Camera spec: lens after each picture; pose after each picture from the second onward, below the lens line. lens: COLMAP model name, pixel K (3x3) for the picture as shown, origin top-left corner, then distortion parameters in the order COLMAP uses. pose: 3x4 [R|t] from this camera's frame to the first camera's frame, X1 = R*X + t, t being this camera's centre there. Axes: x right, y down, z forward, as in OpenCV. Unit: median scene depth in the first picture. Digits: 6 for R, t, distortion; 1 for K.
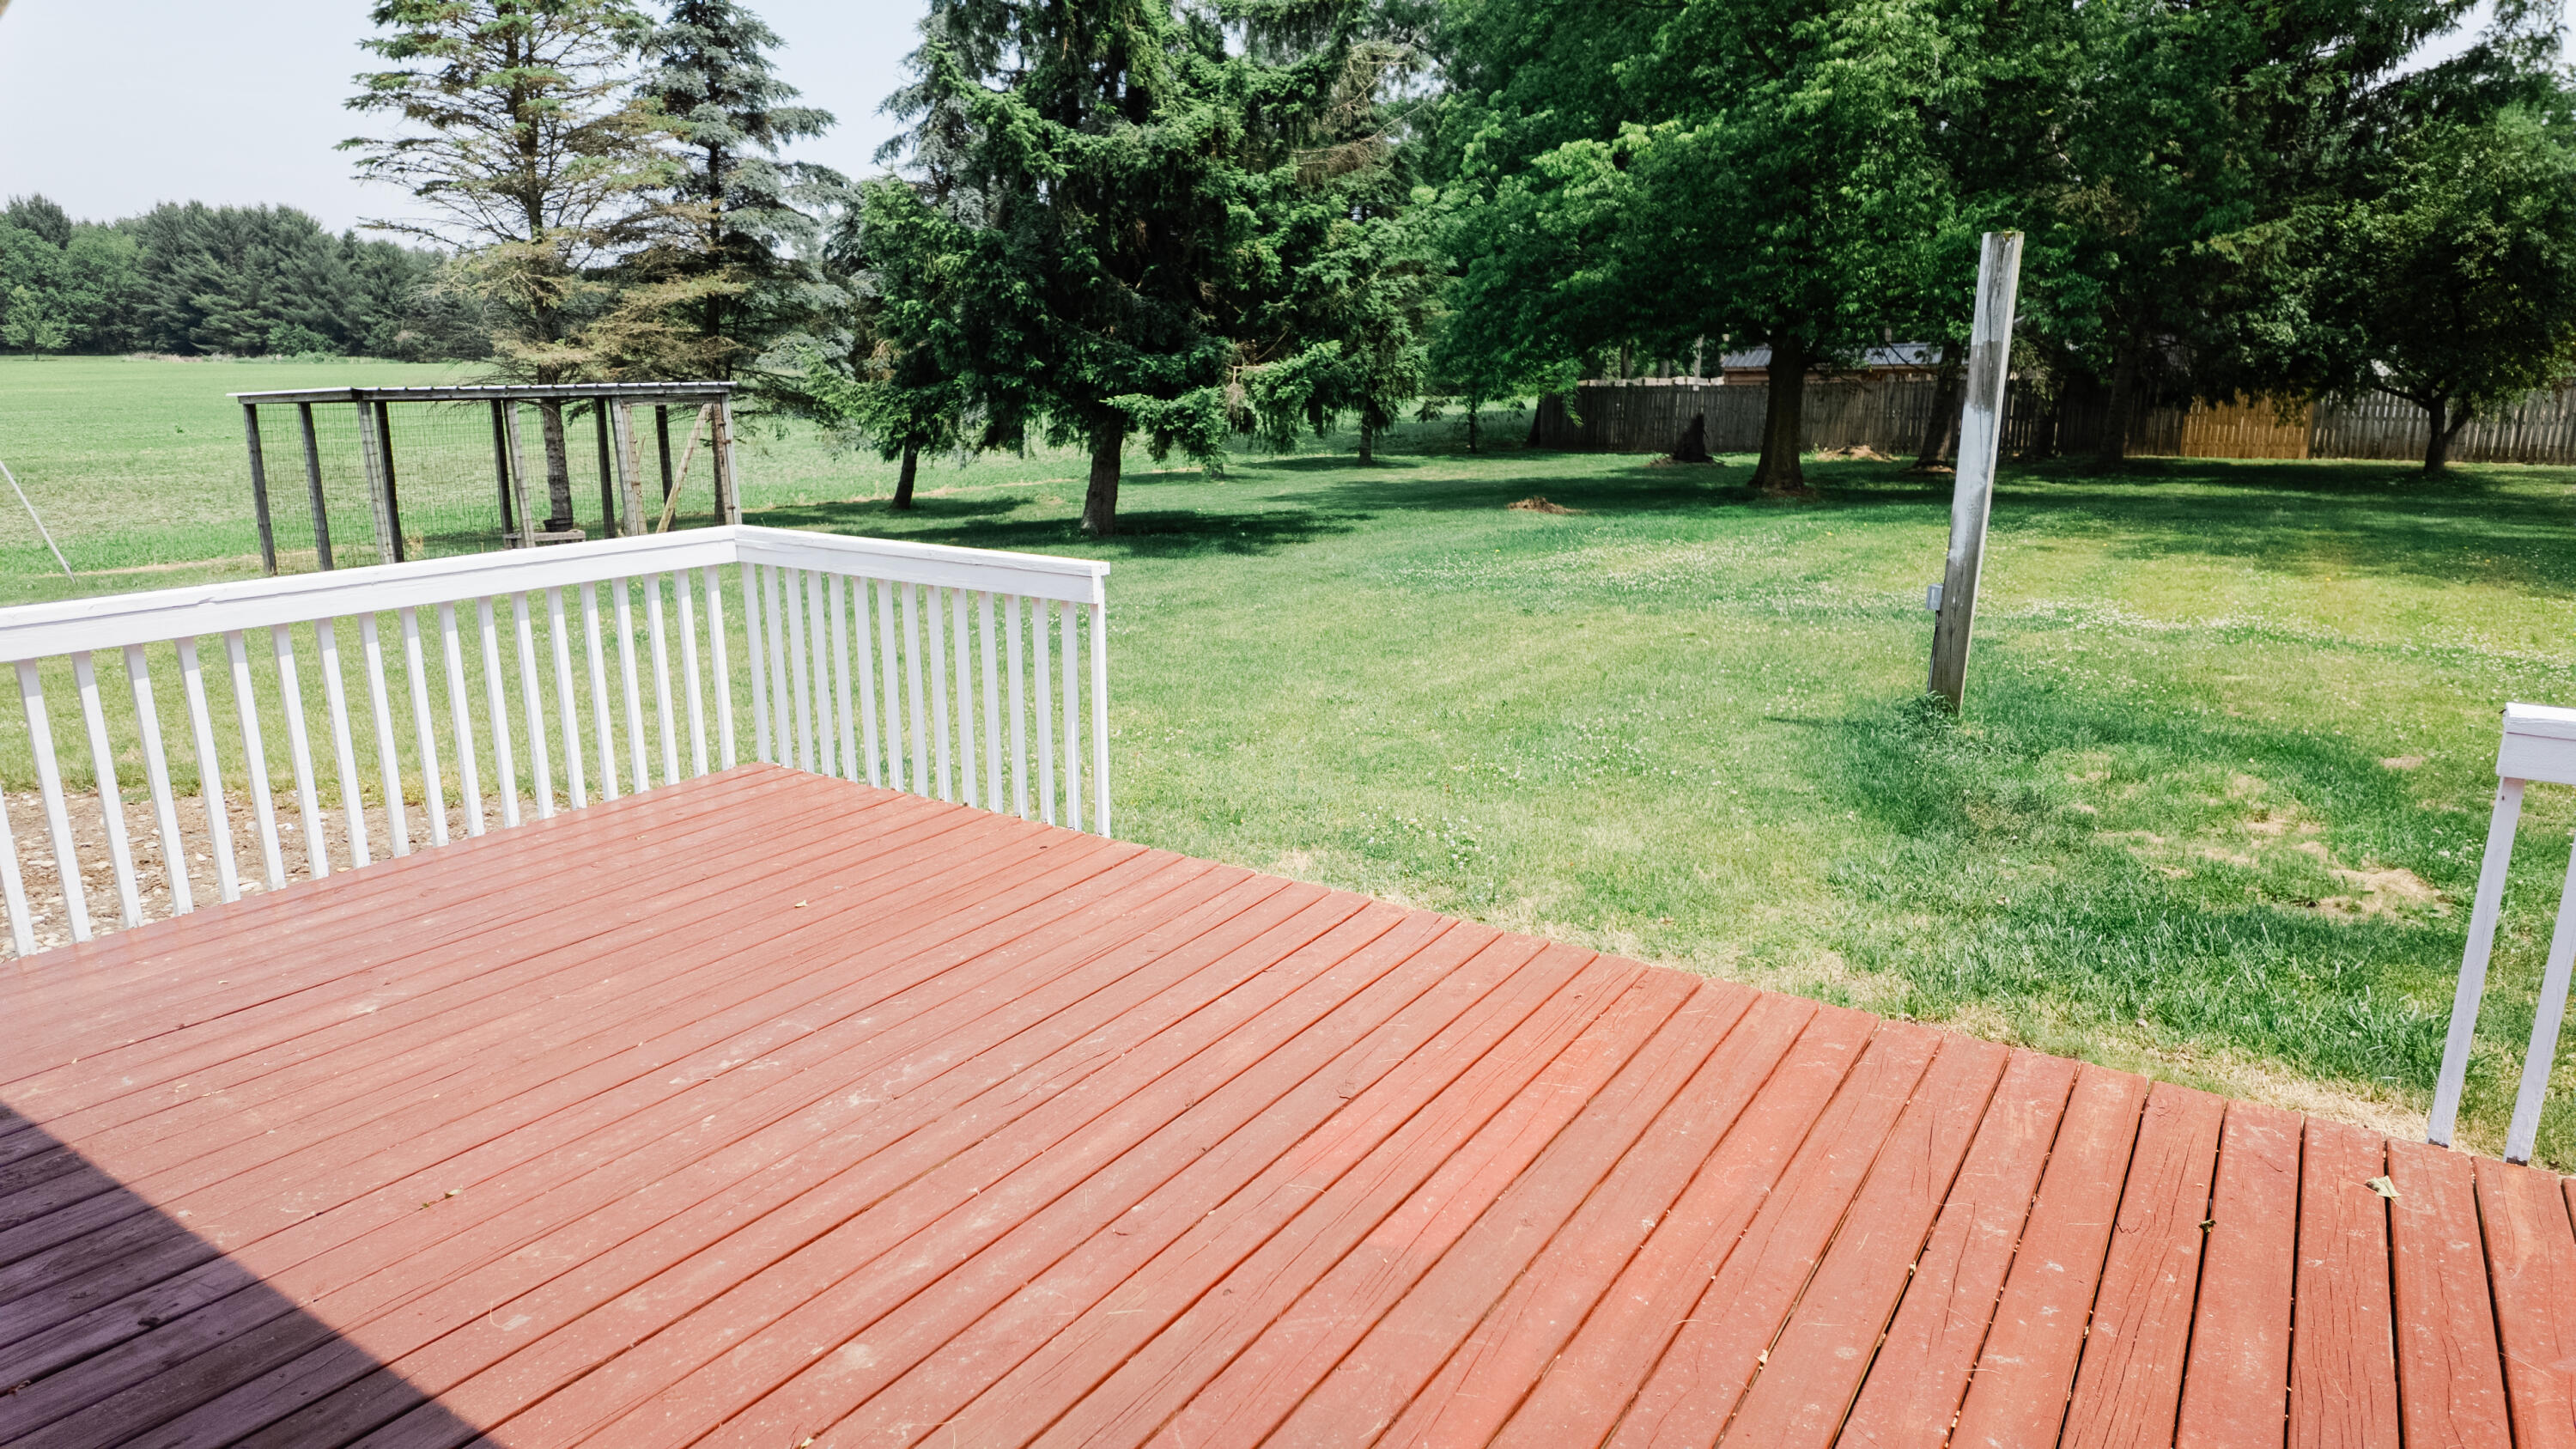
lens RADIAL K [[1511.3, 0, 1278.9], [0, 1511.3, 717.8], [0, 0, 1]] dist [-0.004445, -0.000459]
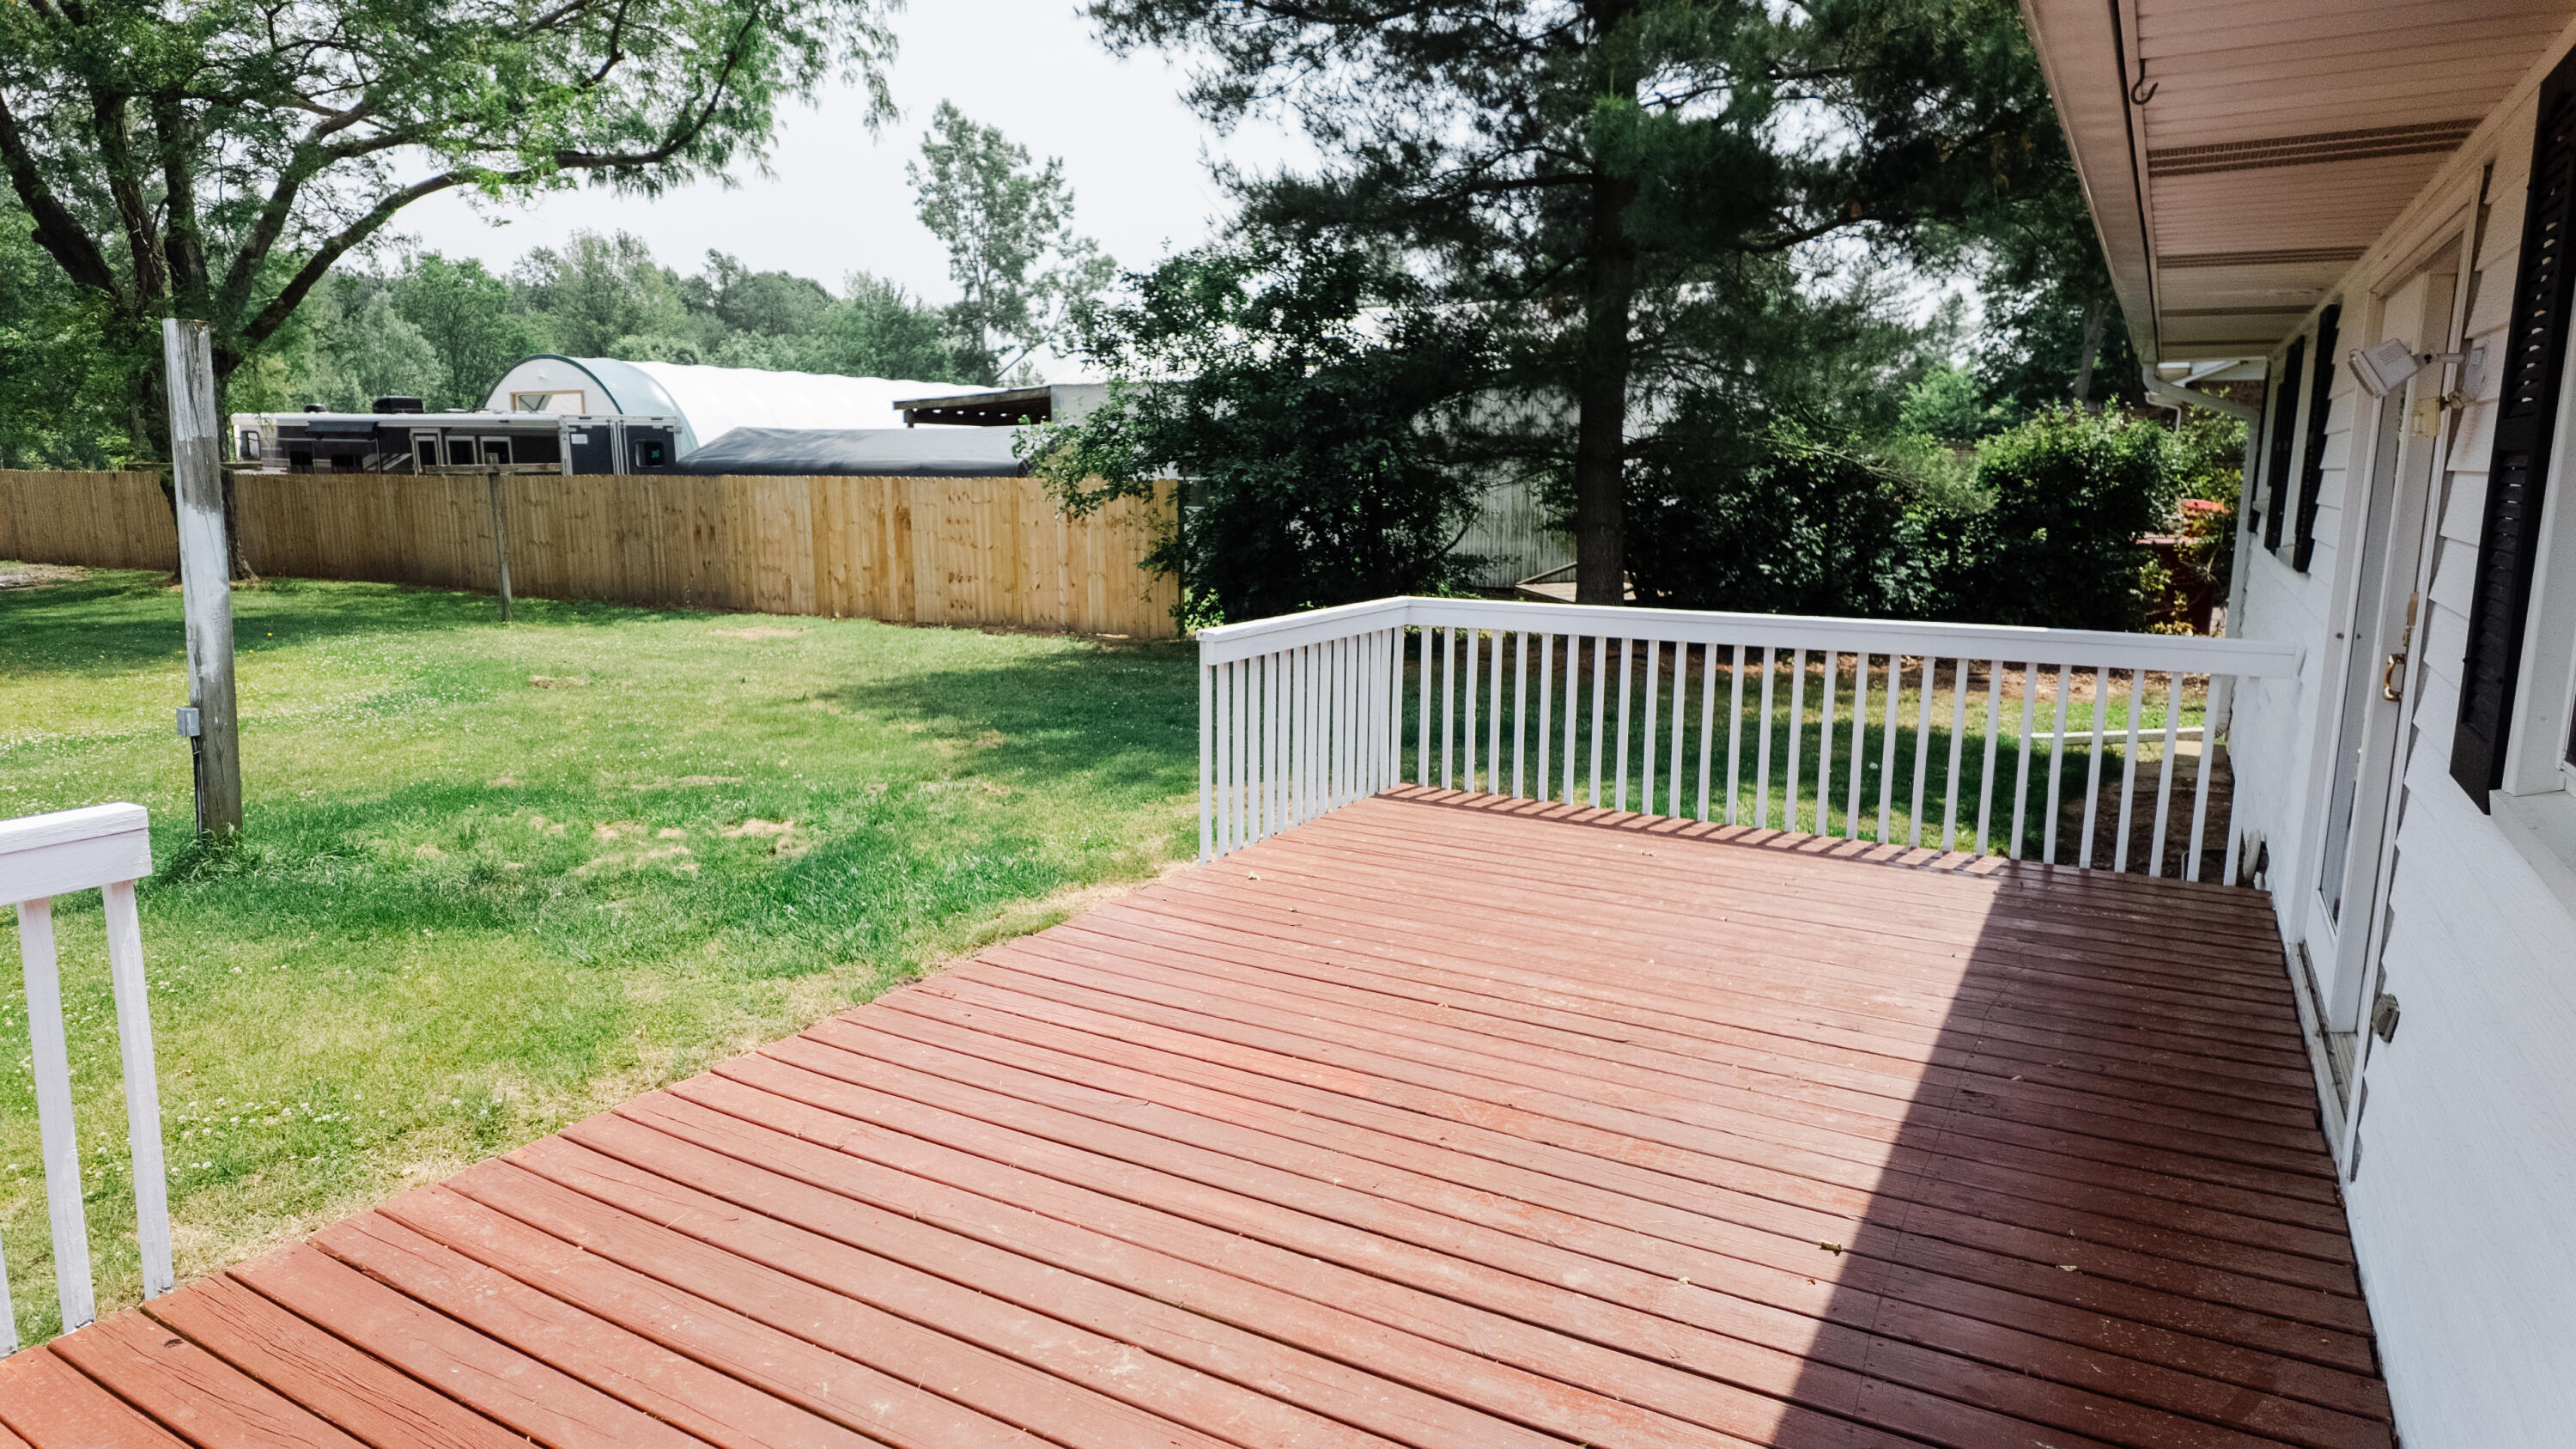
lens RADIAL K [[1511.3, 0, 1276.6], [0, 1511.3, 714.2], [0, 0, 1]] dist [-0.004445, -0.000459]
pose [[-0.055179, -0.160225, 0.985537, -0.268604], [0.234466, 0.957362, 0.168772, -0.049159], [-0.970557, 0.240388, -0.015259, 0.236345]]
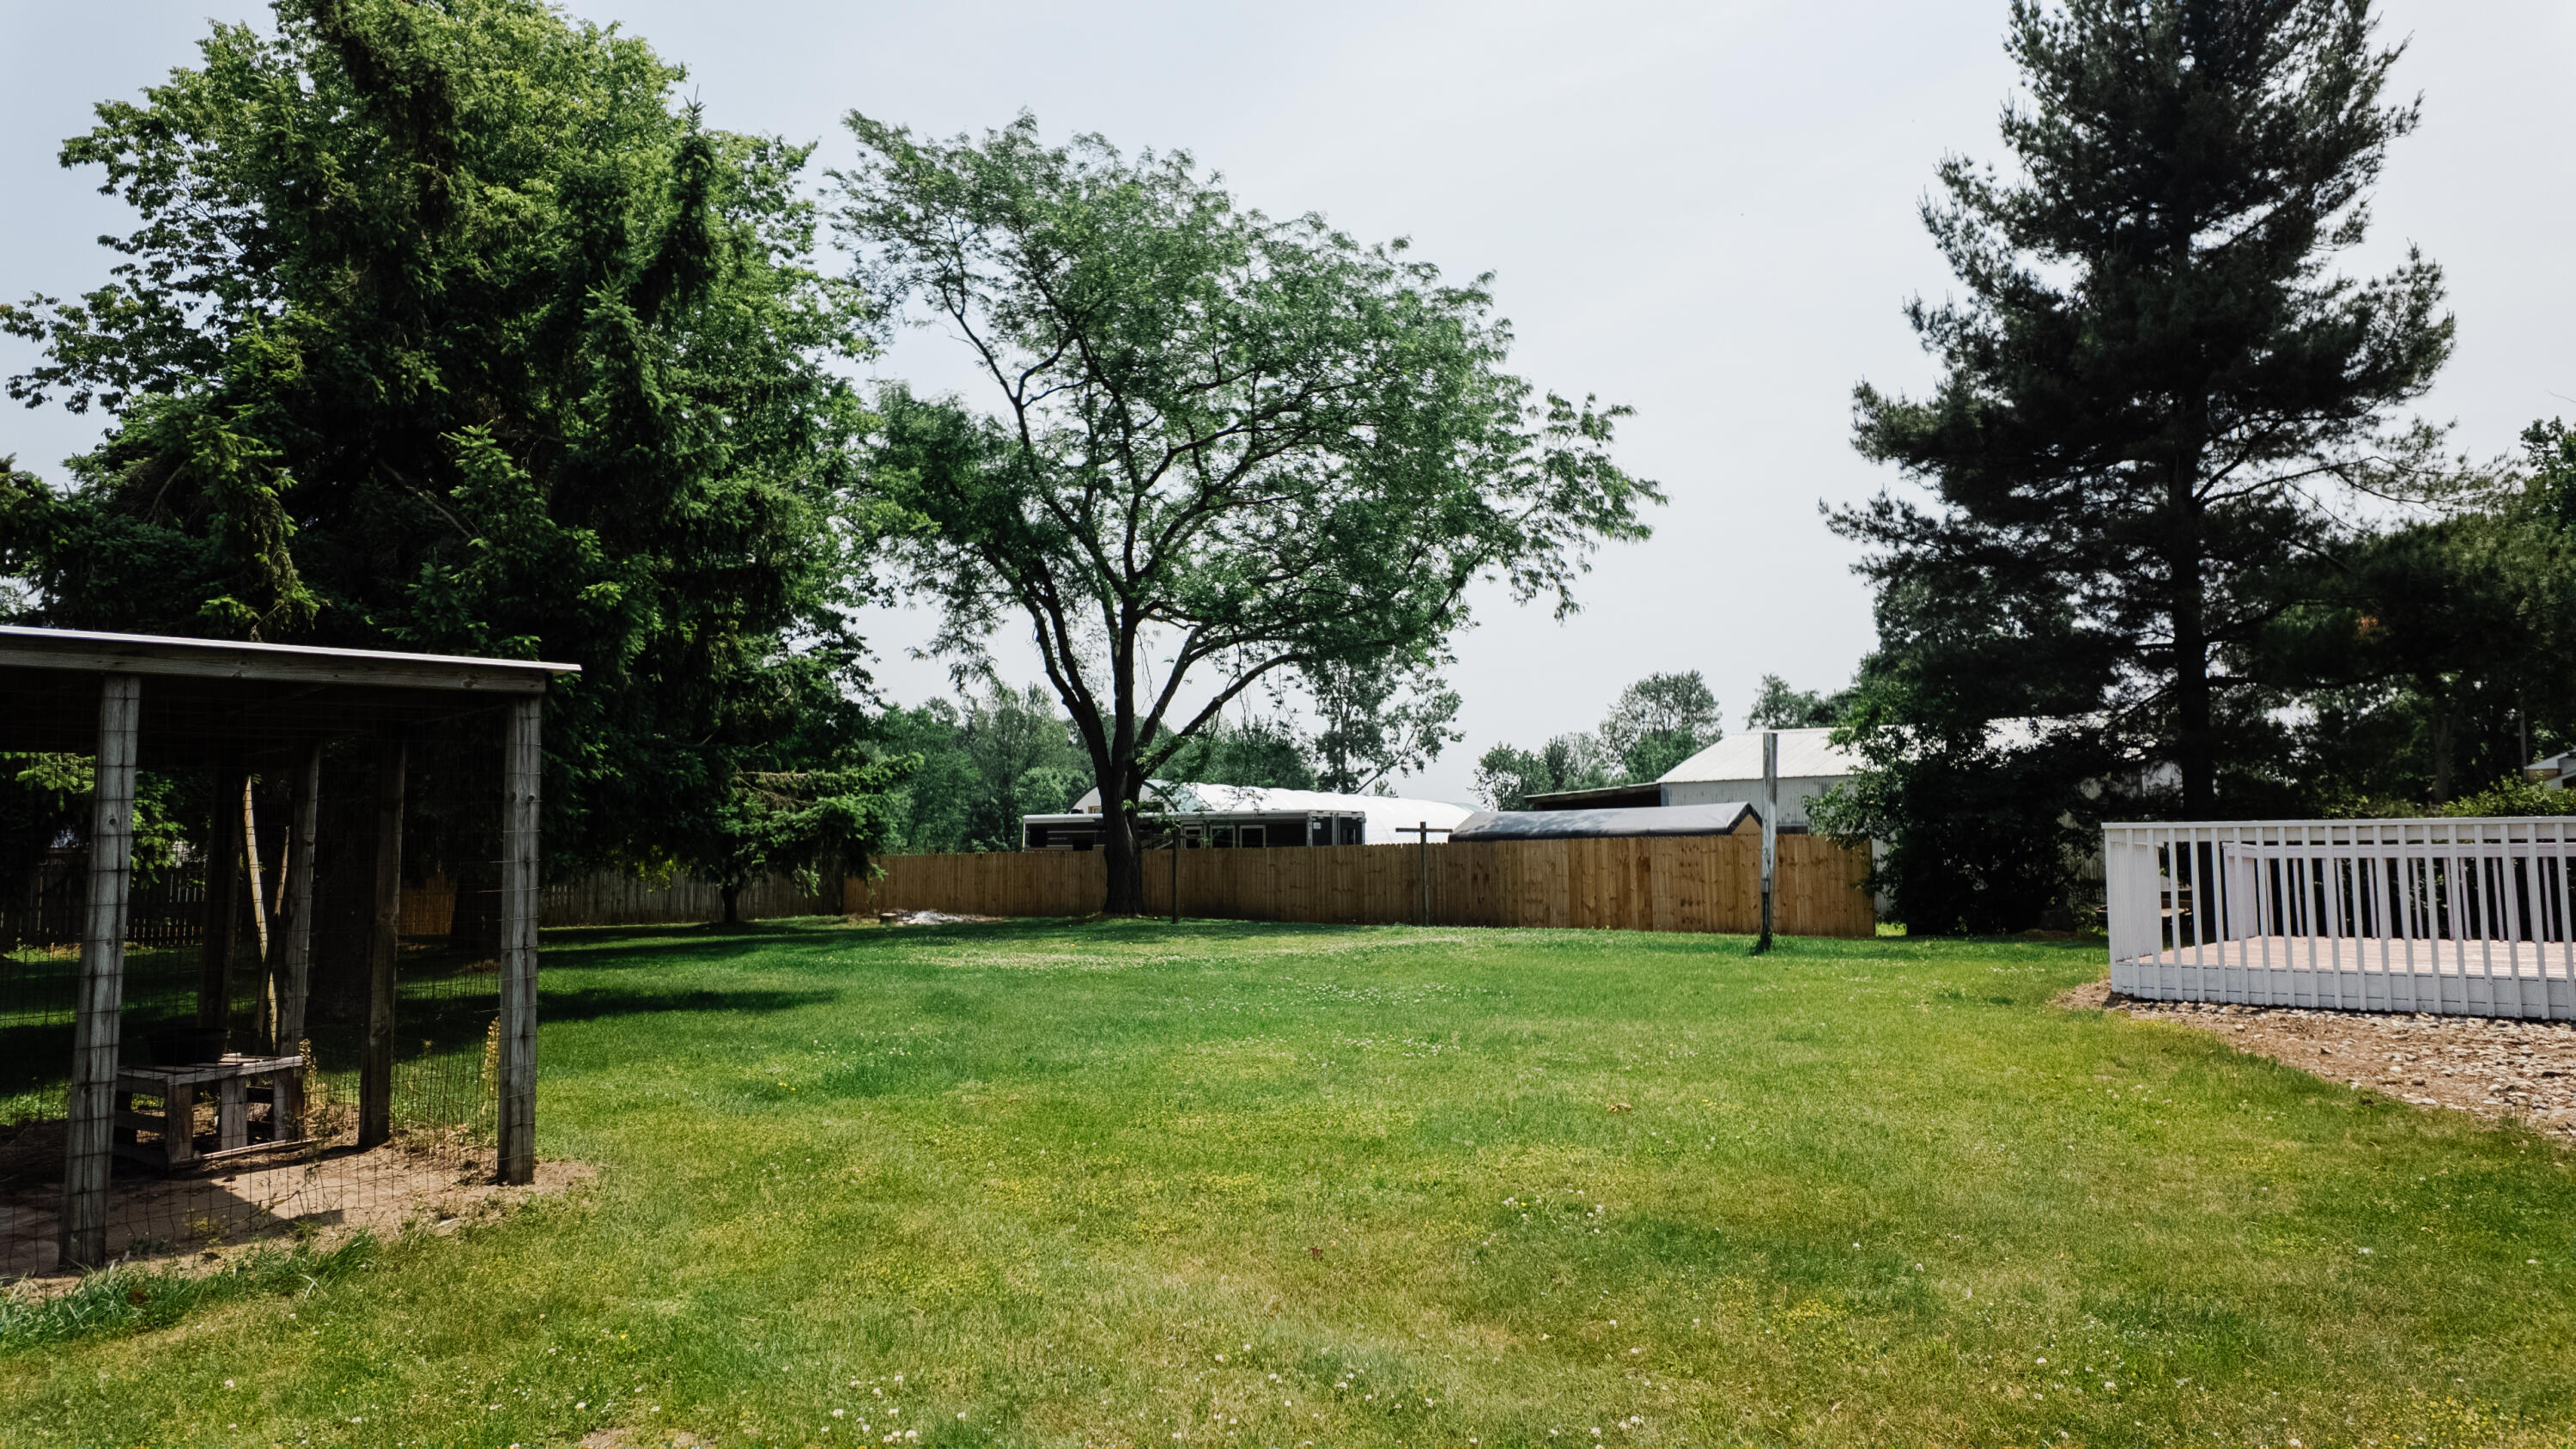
lens RADIAL K [[1511.3, 0, 1291.6], [0, 1511.3, 730.3], [0, 0, 1]] dist [-0.004445, -0.000459]
pose [[0.074245, 0.104852, 0.991712, -0.464871], [0.237472, 0.963991, -0.119700, -0.065698], [-0.968553, 0.244391, 0.046672, 0.393542]]
